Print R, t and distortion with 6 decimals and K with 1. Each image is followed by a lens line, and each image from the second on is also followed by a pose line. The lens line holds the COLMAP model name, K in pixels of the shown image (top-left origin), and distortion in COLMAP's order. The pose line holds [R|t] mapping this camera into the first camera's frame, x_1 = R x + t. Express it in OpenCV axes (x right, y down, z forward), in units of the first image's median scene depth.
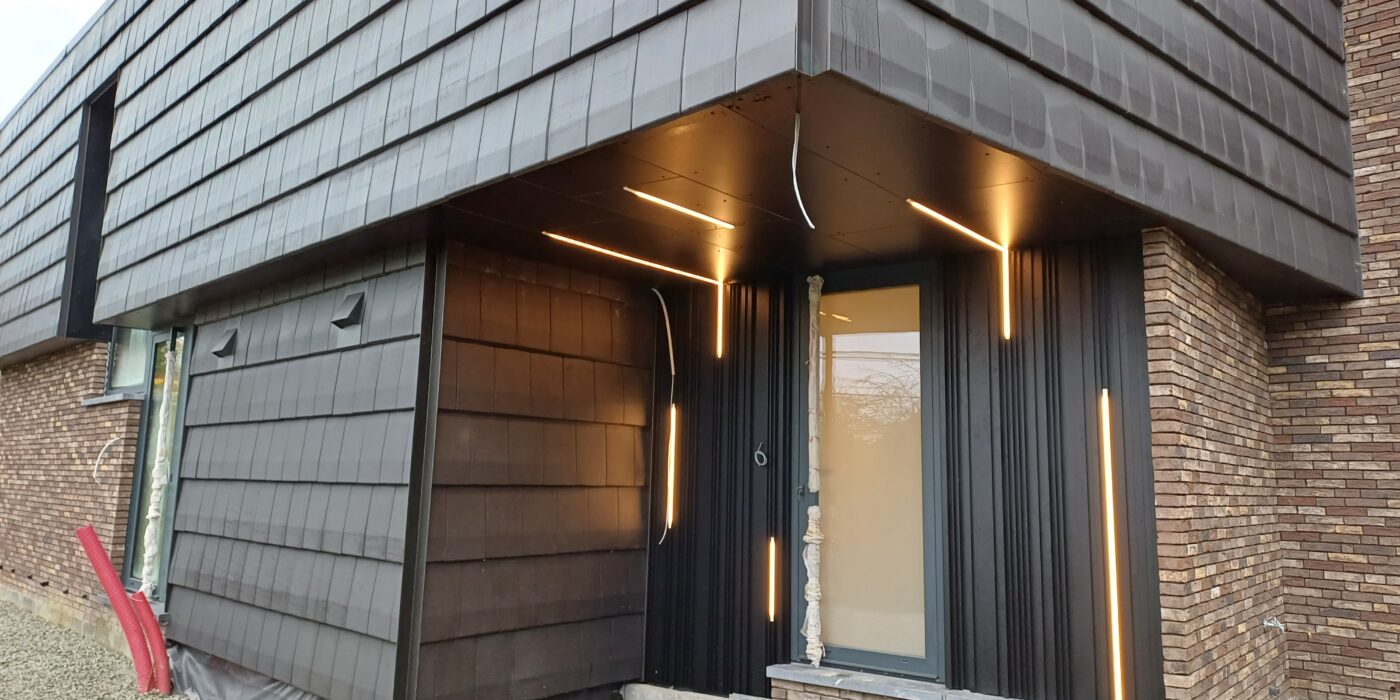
lens RADIAL K [[1051.8, 0, 698.5], [0, 1051.8, 343.2], [0, 0, 1]] dist [0.036114, -0.011162]
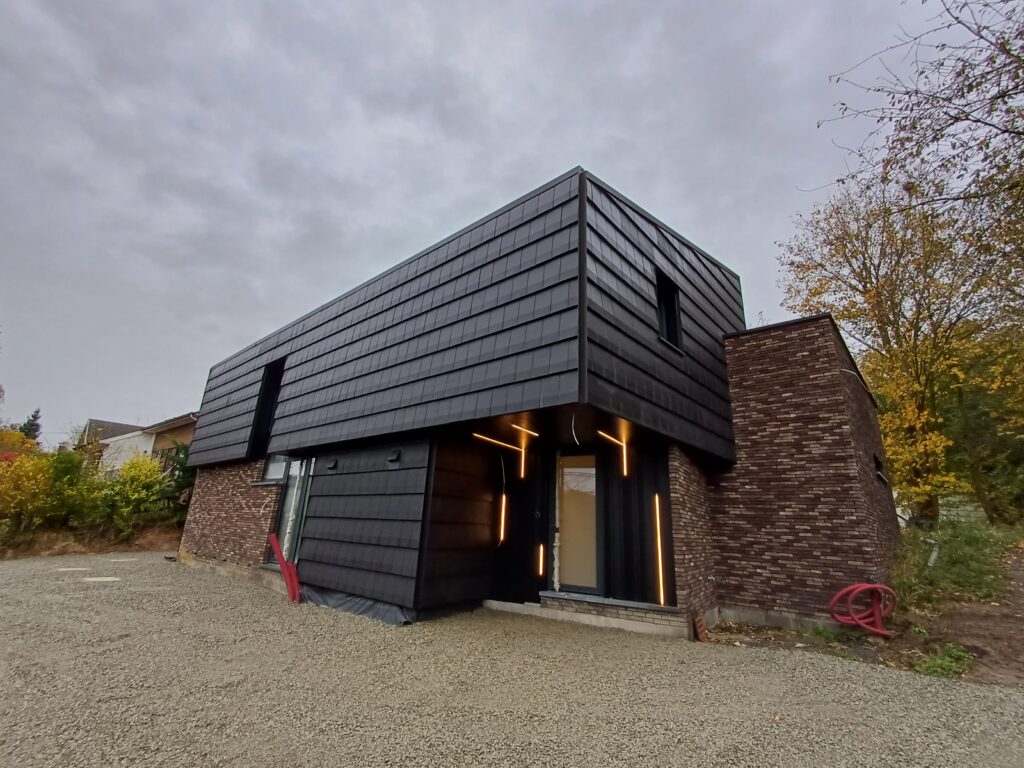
lens RADIAL K [[473.6, 0, 517.3], [0, 473.6, 385.0], [0, 0, 1]] dist [-0.020863, 0.000164]
pose [[0.993836, 0.053334, 0.097187, -0.141236], [-0.036574, 0.985326, -0.166720, -0.020540], [-0.104652, 0.162138, 0.981203, -0.296220]]
